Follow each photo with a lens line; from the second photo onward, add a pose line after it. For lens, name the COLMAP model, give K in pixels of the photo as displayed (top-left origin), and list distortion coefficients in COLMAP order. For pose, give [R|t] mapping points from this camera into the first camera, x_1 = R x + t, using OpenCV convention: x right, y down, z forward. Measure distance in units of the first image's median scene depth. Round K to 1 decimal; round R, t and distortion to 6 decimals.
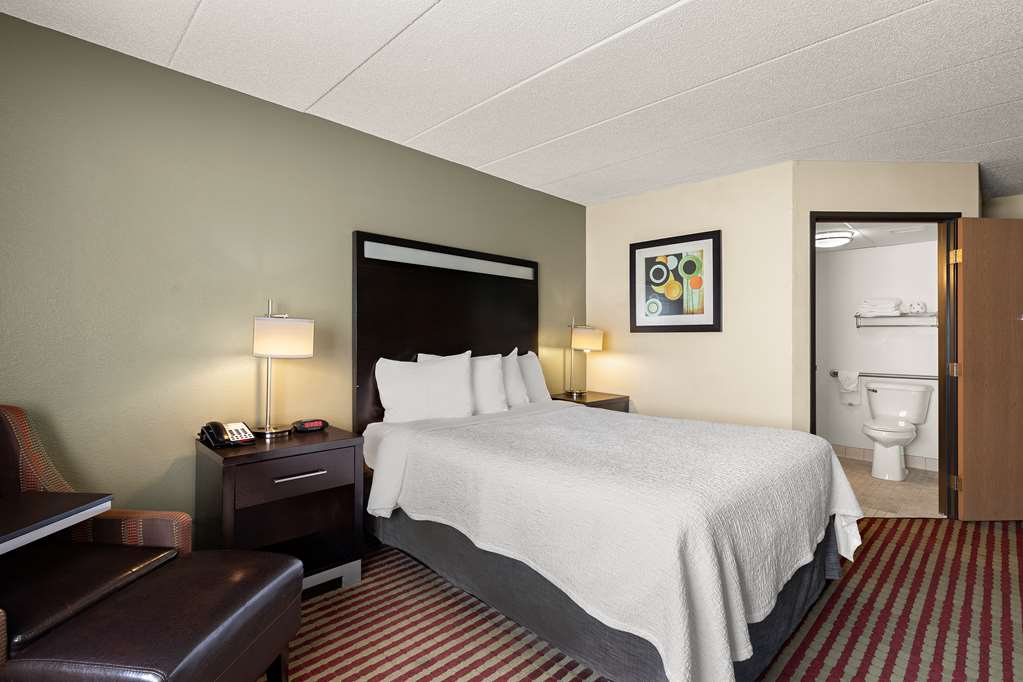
lens RADIAL K [[465.2, 0, 514.4], [0, 465.2, 333.8], [0, 0, 1]] dist [0.009722, -0.003131]
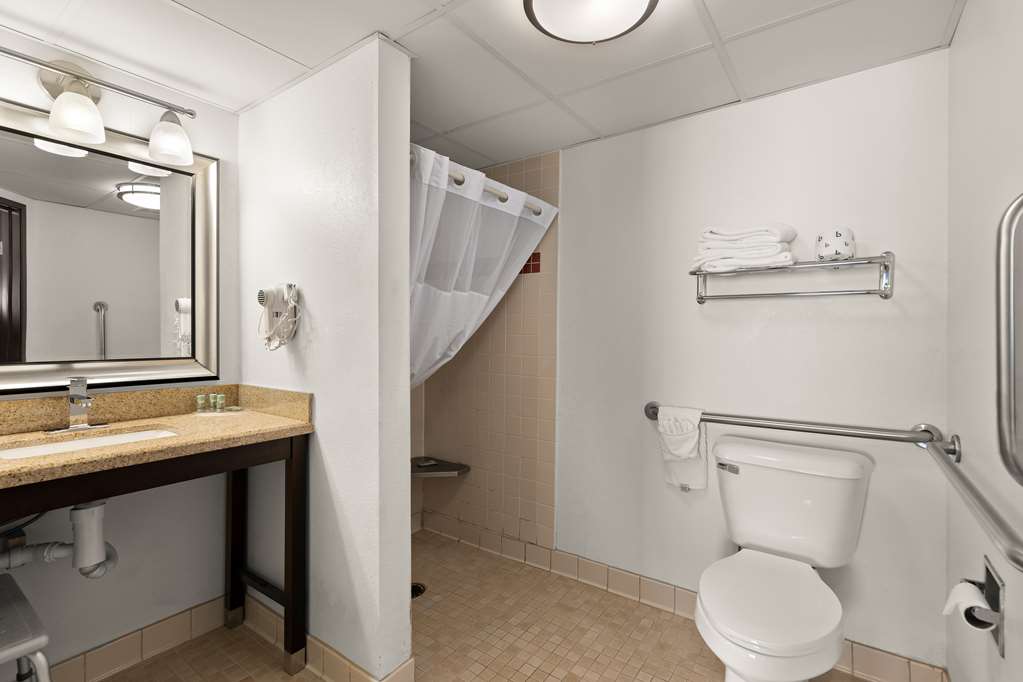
lens RADIAL K [[465.2, 0, 507.4], [0, 465.2, 331.2], [0, 0, 1]] dist [0.009722, -0.003131]
pose [[0.987123, -0.007062, 0.159804, 0.509445], [0.006171, 0.999963, 0.006068, 0.009762], [-0.159841, -0.005004, 0.987130, 0.631458]]
